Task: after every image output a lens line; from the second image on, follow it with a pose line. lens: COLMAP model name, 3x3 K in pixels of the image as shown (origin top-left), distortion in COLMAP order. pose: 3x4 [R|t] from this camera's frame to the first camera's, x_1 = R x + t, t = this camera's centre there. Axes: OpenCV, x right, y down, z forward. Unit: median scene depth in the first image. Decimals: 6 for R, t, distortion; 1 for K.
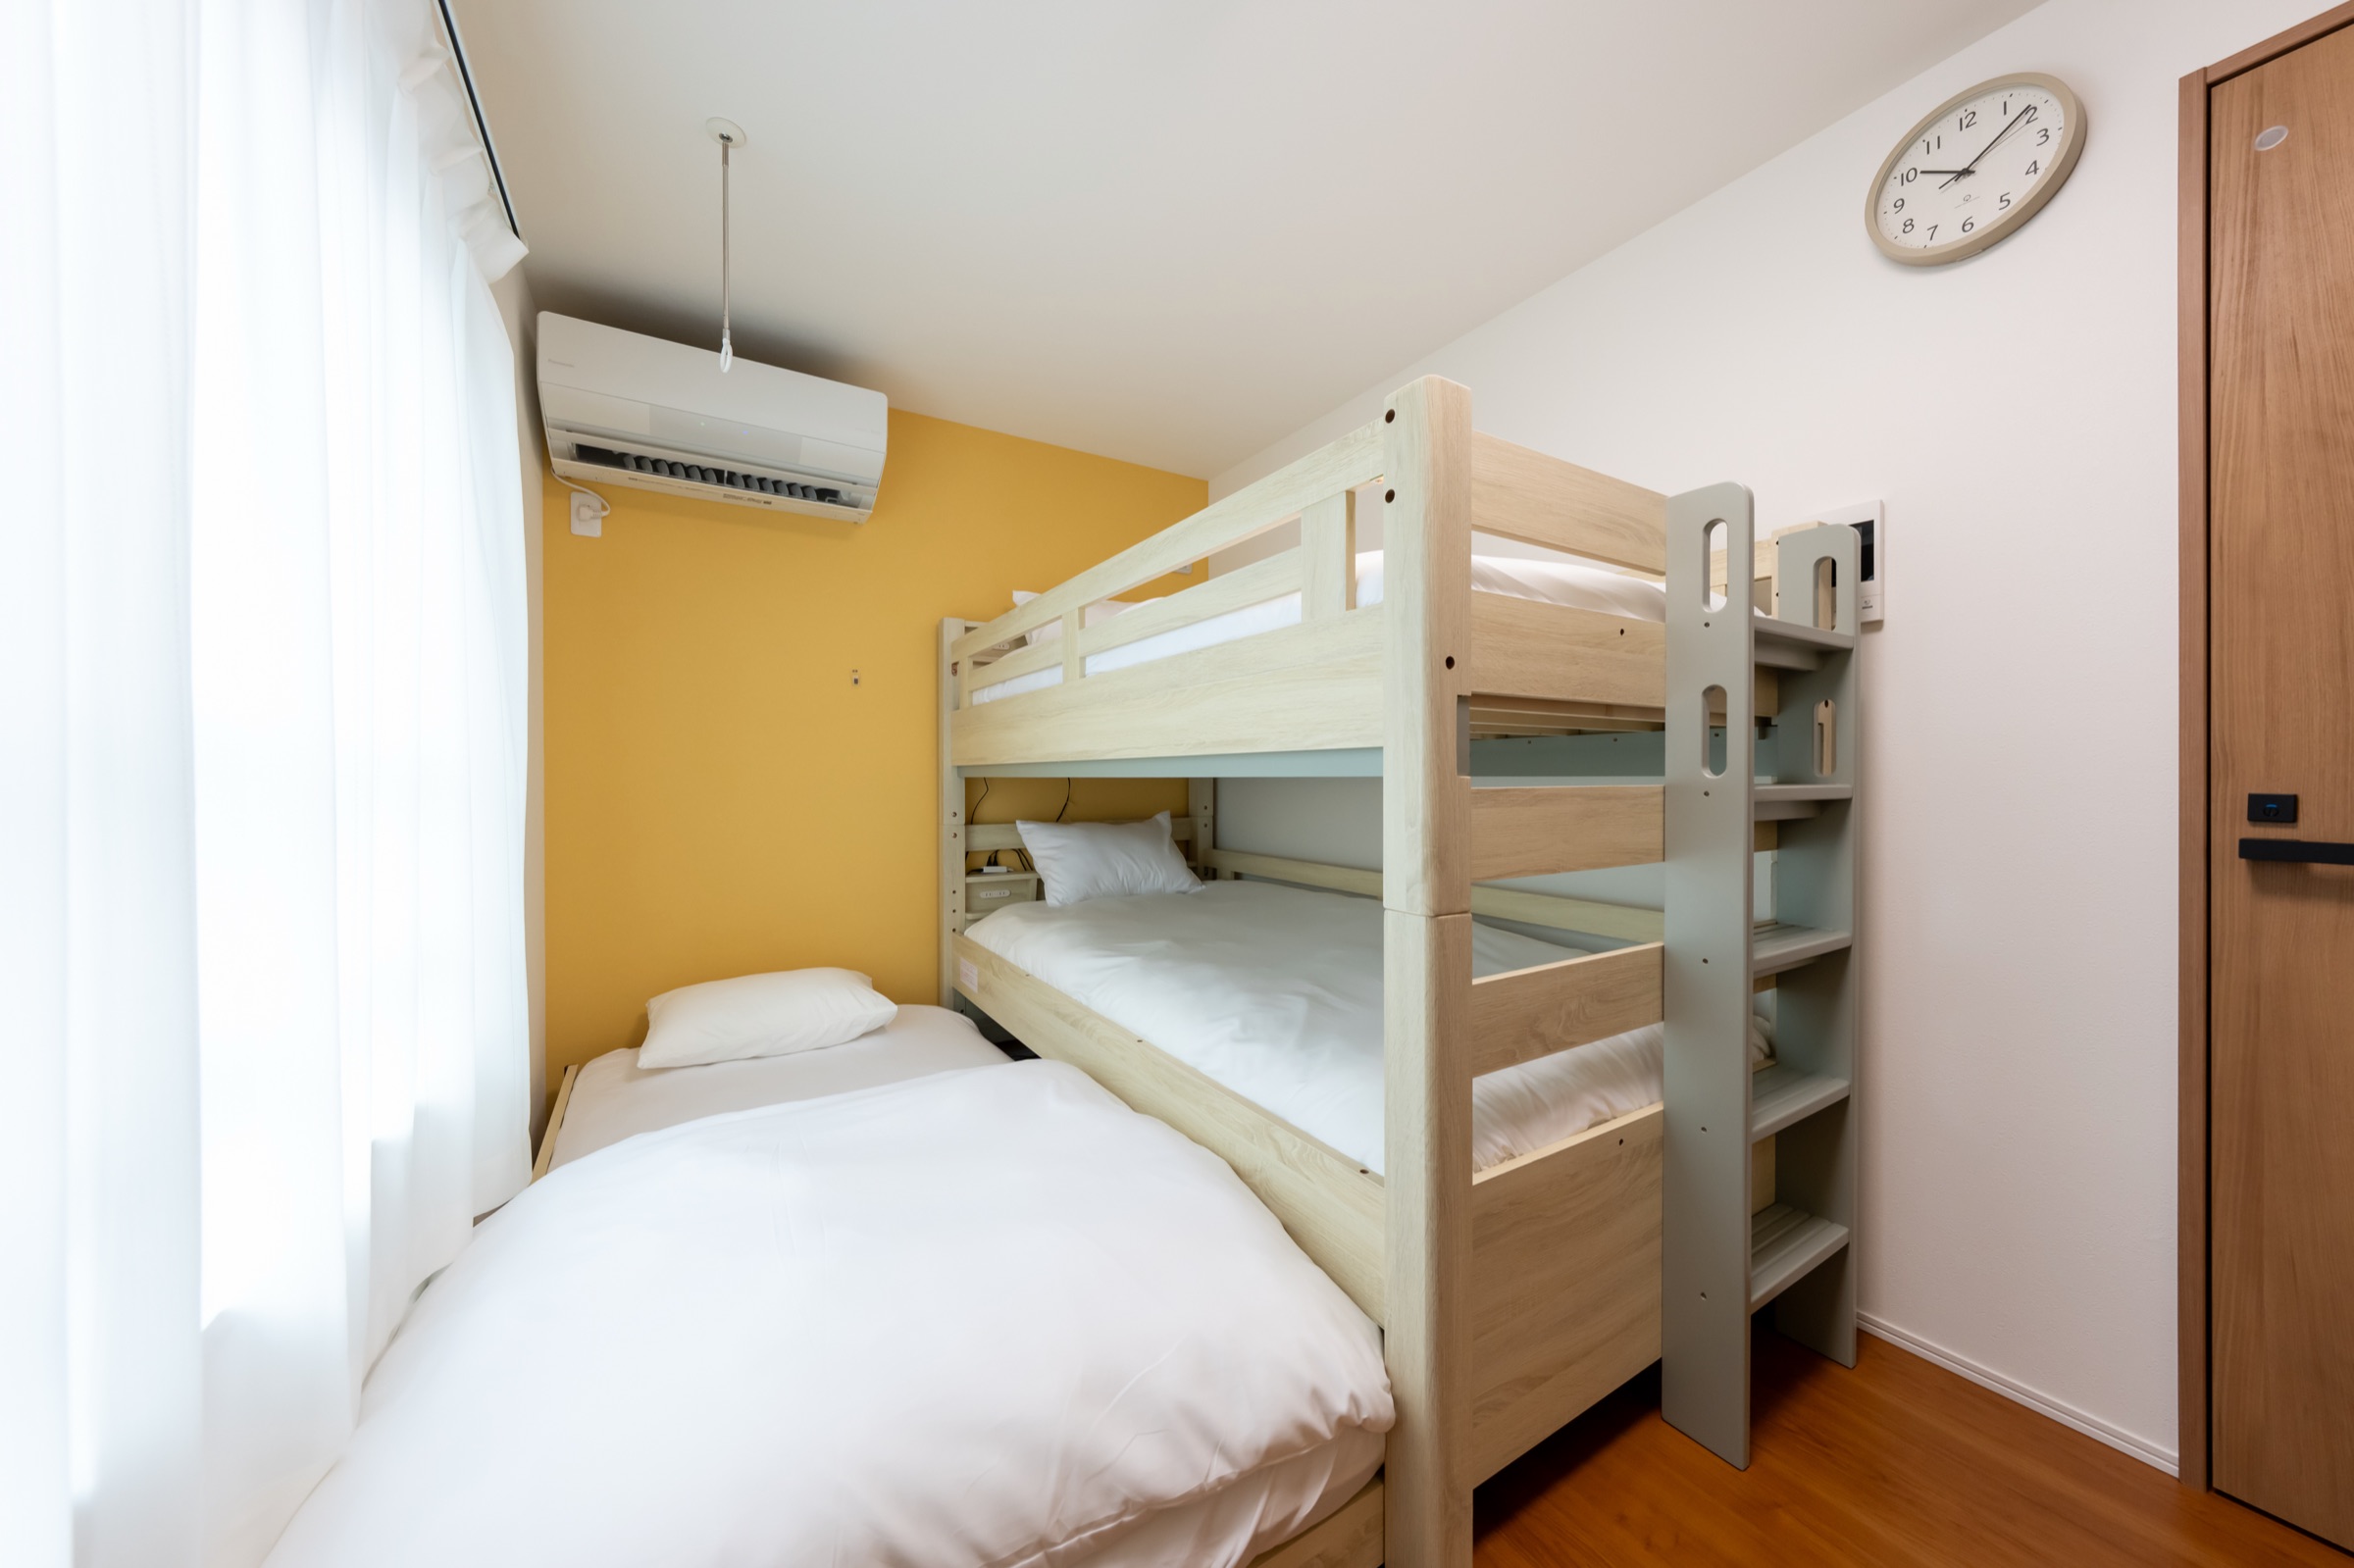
lens RADIAL K [[801.6, 0, 1176.8], [0, 801.6, 791.0], [0, 0, 1]] dist [0.000462, -0.000116]
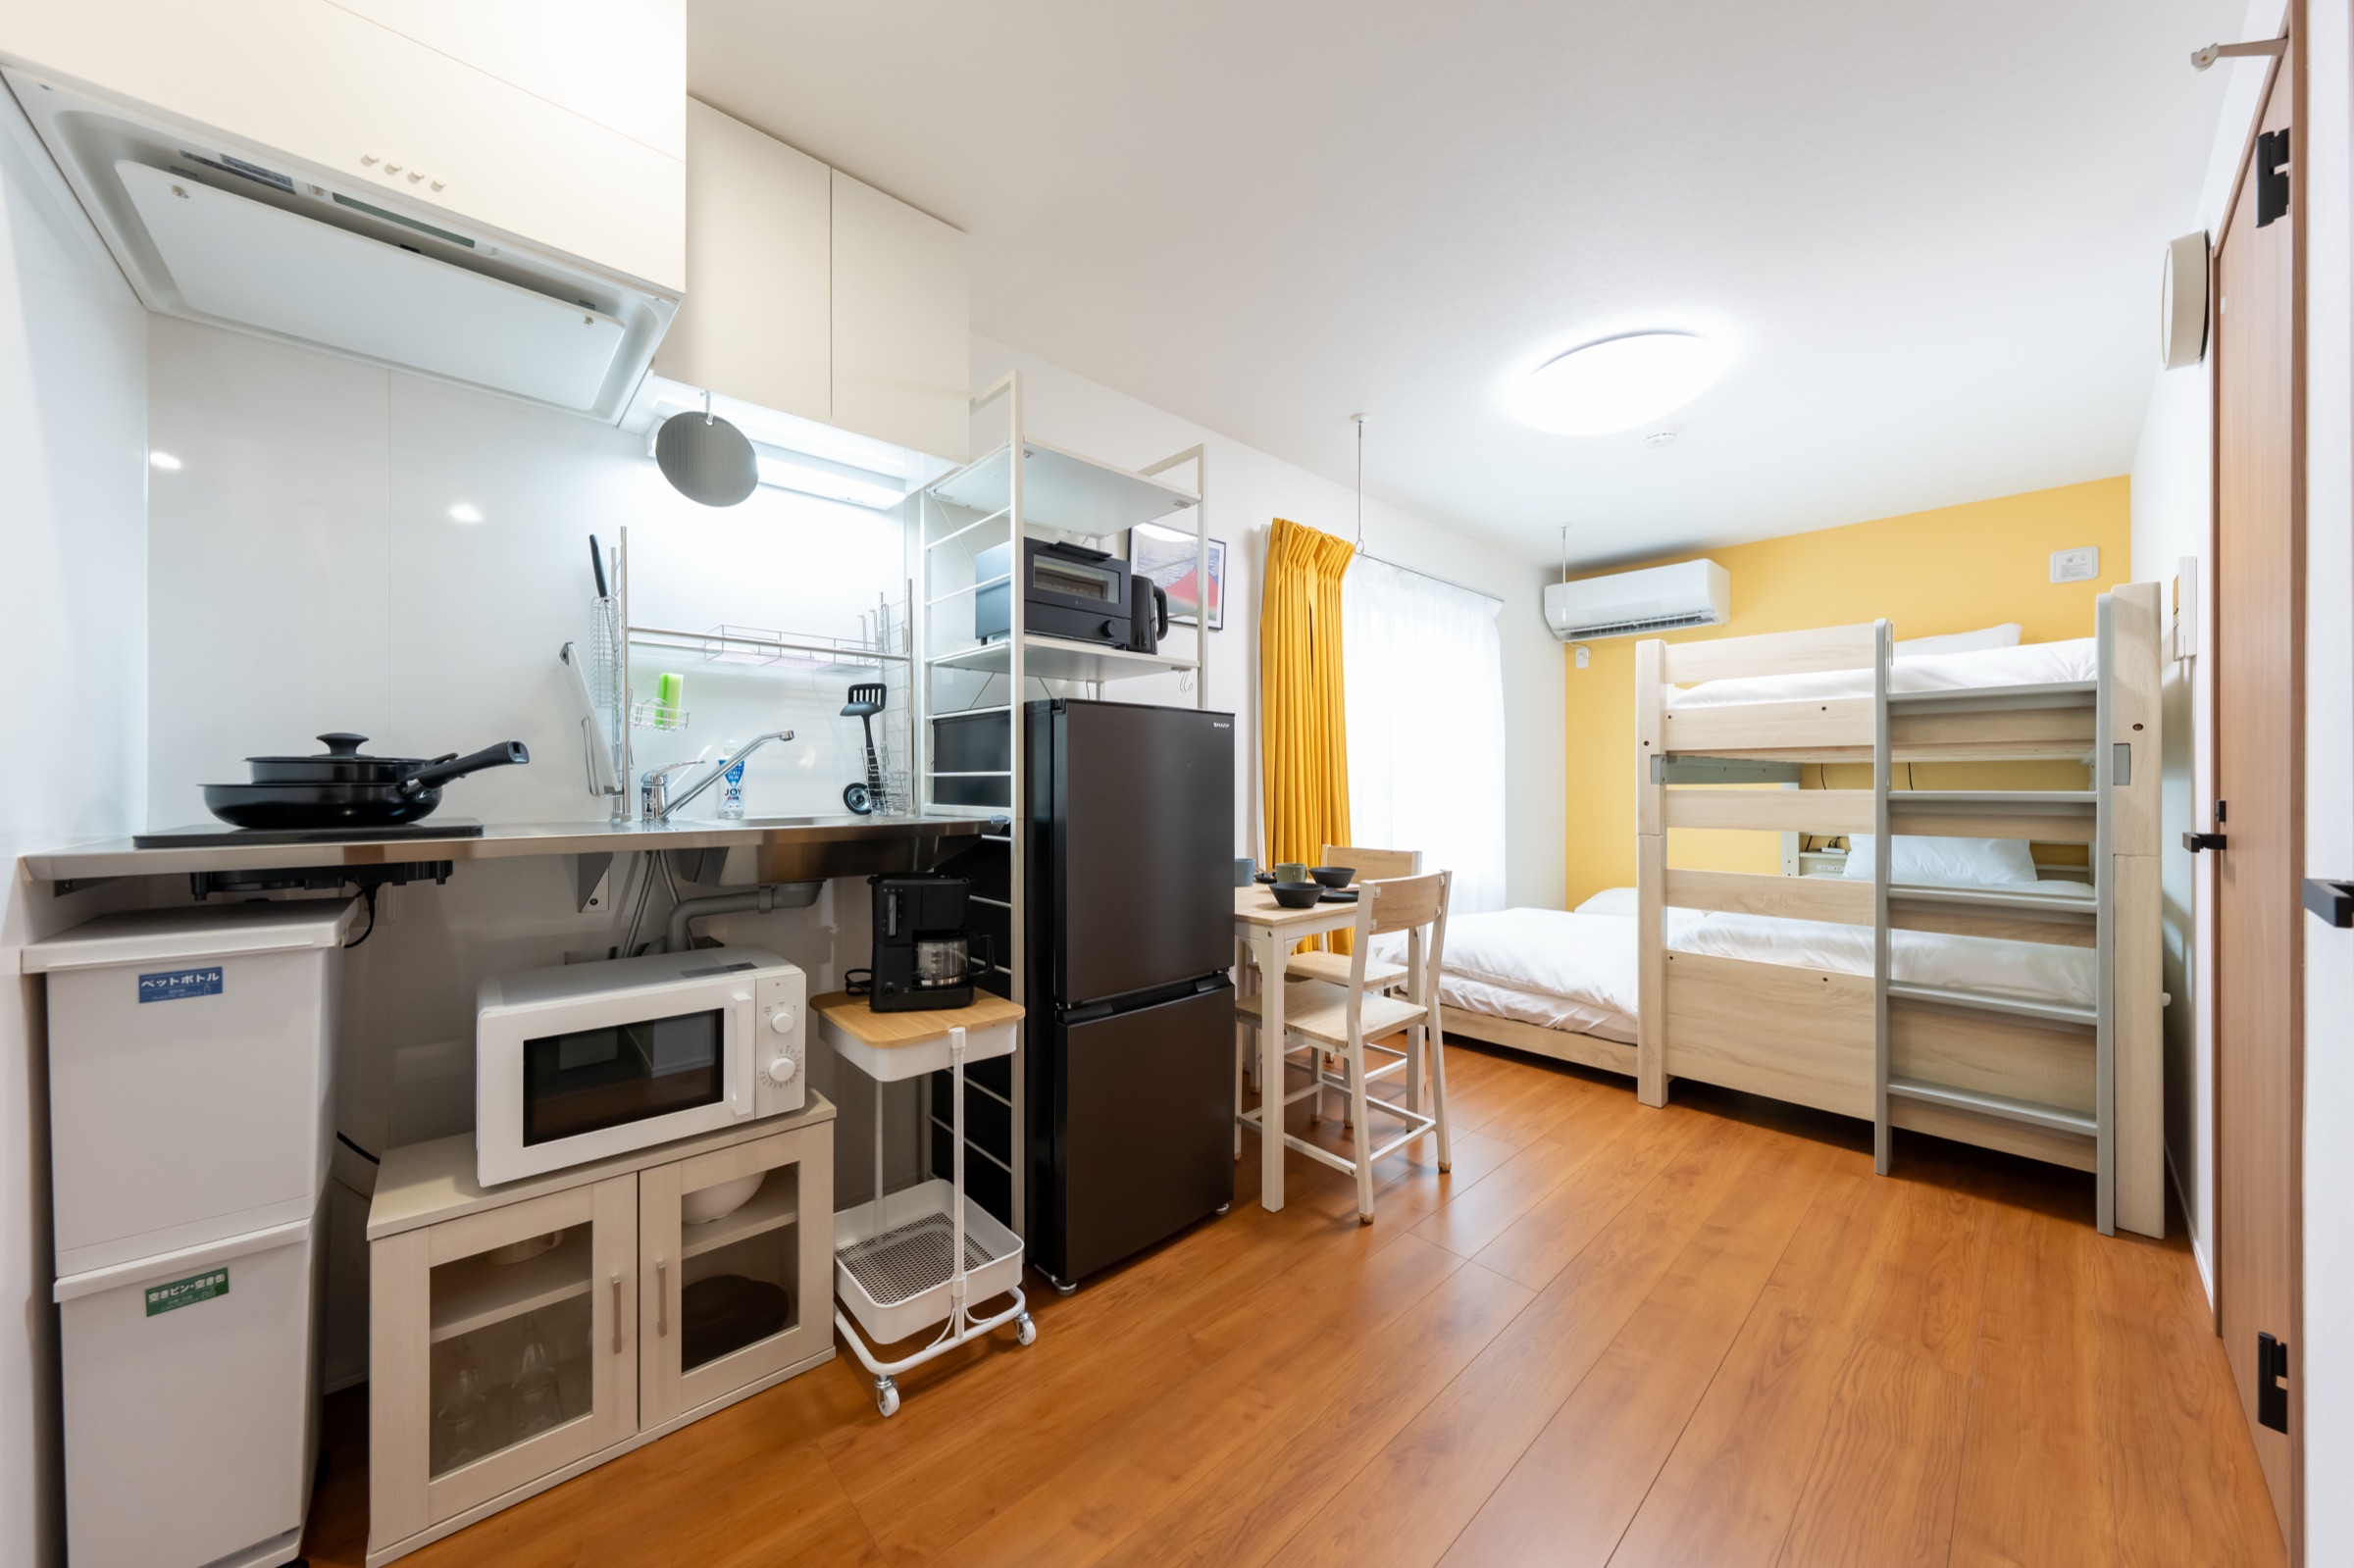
lens RADIAL K [[801.6, 0, 1176.8], [0, 801.6, 791.0], [0, 0, 1]] dist [0.000462, -0.000116]
pose [[0.192801, 0.008251, -0.981203, 2.138650], [-0.012357, 0.999906, 0.005980, 0.002019], [0.981160, 0.010972, 0.192885, -0.883461]]
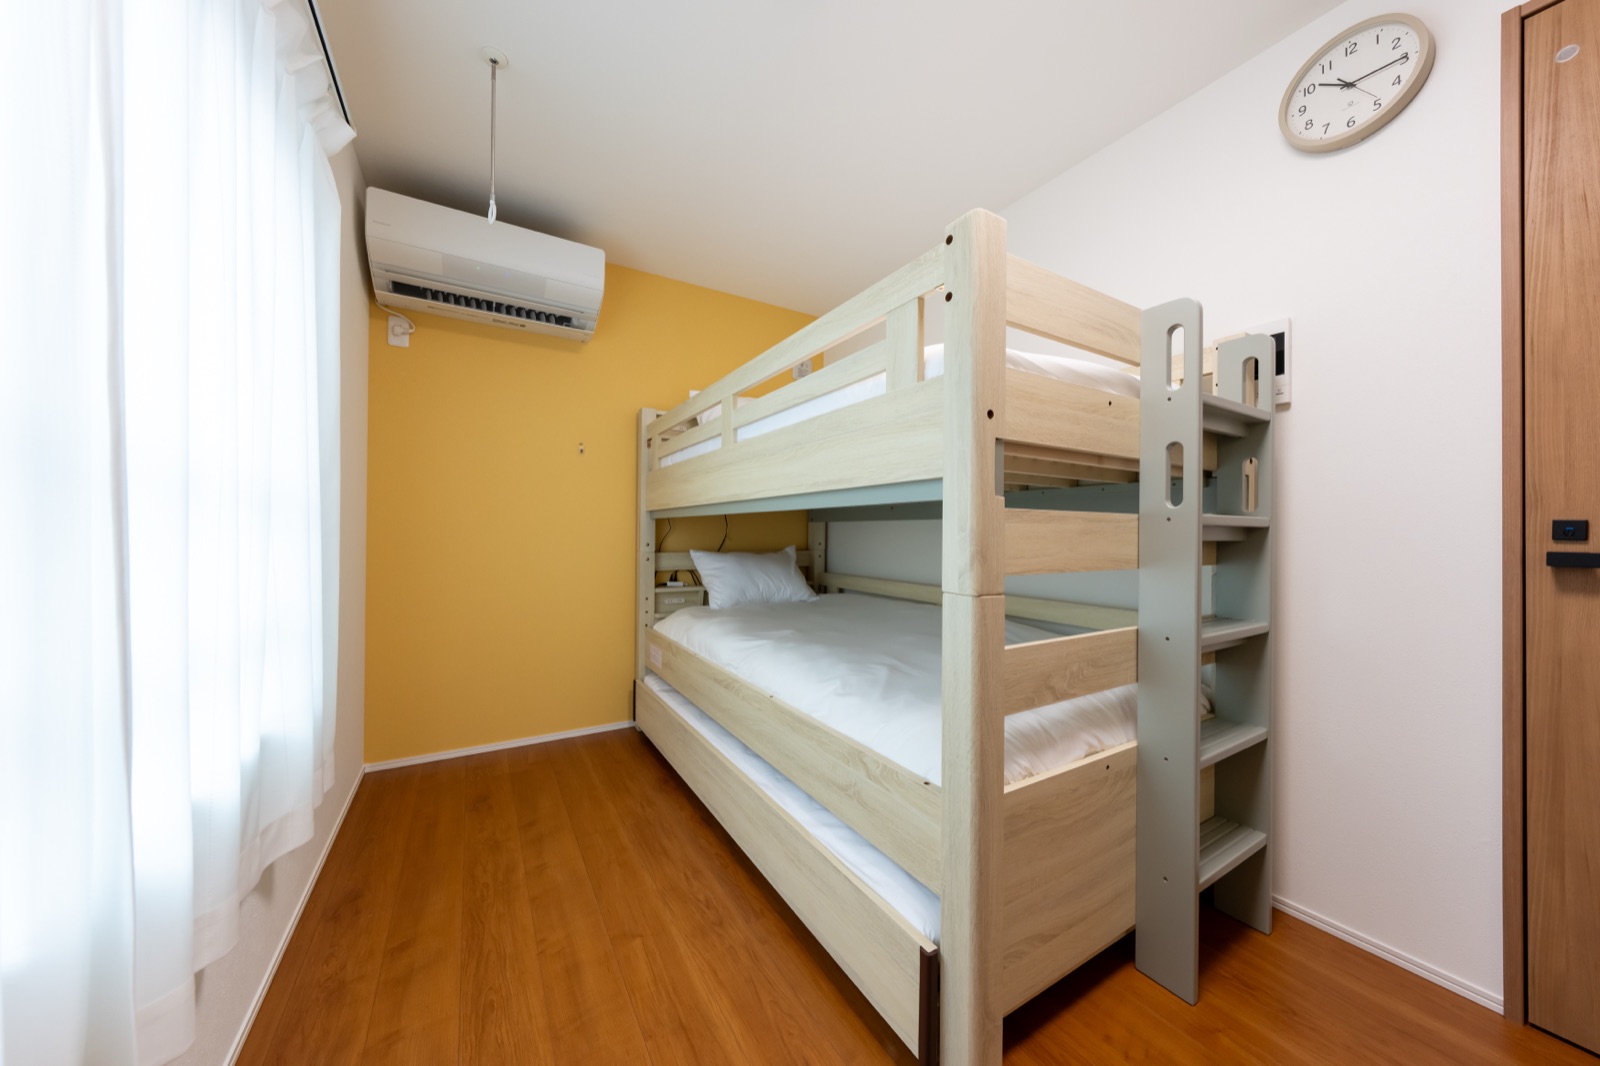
lens RADIAL K [[539.9, 0, 800.0], [0, 539.9, 533.0], [0, 0, 1]] dist [-0.000297, 0.000104]
pose [[0.999921, 0.012020, -0.003648, 0.007275], [-0.012092, 0.999713, -0.020680, 0.052030], [0.003398, 0.020723, 0.999779, 0.034818]]
